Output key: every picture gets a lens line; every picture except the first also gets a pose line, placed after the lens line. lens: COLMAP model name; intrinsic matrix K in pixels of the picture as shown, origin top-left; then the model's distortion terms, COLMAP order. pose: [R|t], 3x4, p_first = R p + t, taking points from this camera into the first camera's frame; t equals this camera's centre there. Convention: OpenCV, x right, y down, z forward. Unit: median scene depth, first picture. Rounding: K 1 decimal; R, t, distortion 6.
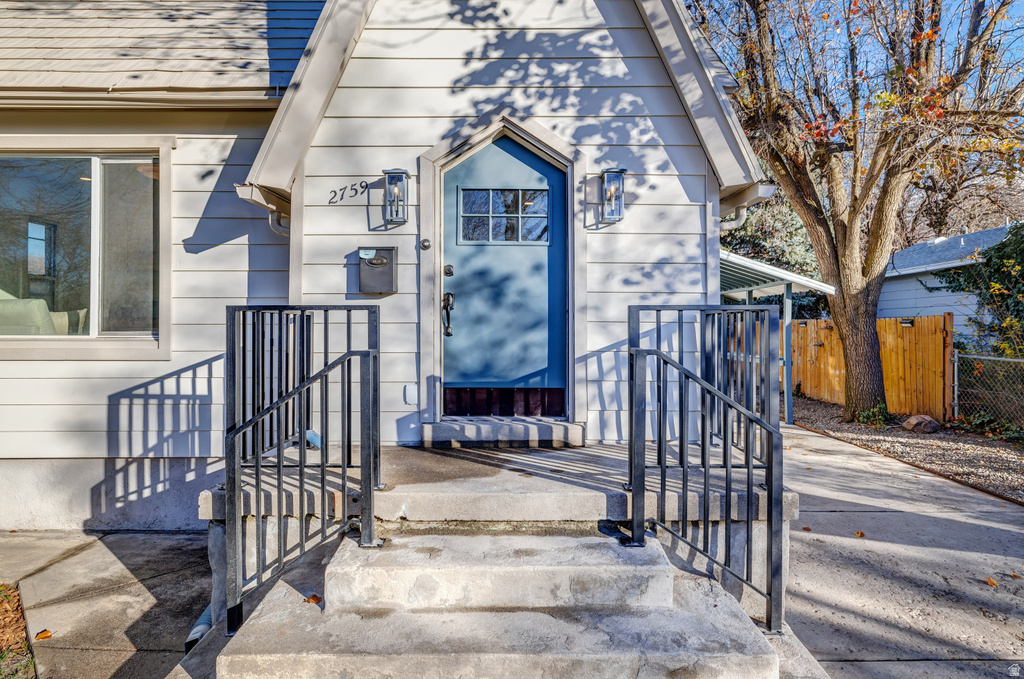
lens RADIAL K [[654.7, 0, 438.4], [0, 654.7, 338.5], [0, 0, 1]] dist [0.002361, -0.000262]
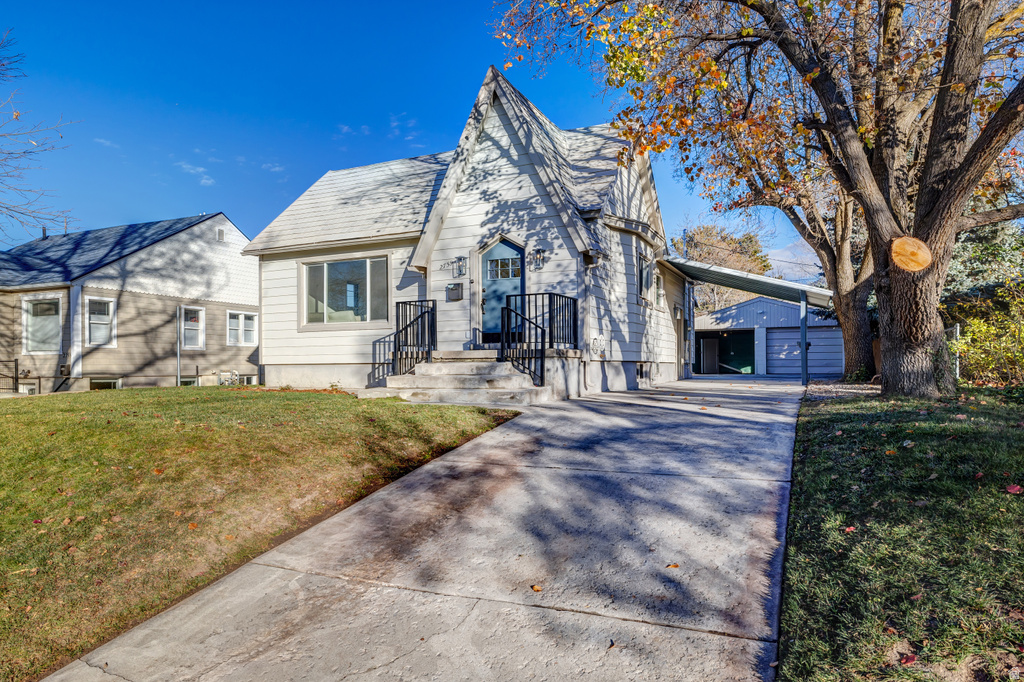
lens RADIAL K [[563.8, 0, 512.0], [0, 563.8, 341.0], [0, 0, 1]] dist [0.001746, 0.000140]
pose [[0.961625, -0.039977, -0.271440, 0.758497], [0.028112, 0.998477, -0.047464, 0.220399], [0.272925, 0.038012, 0.961284, -1.214763]]
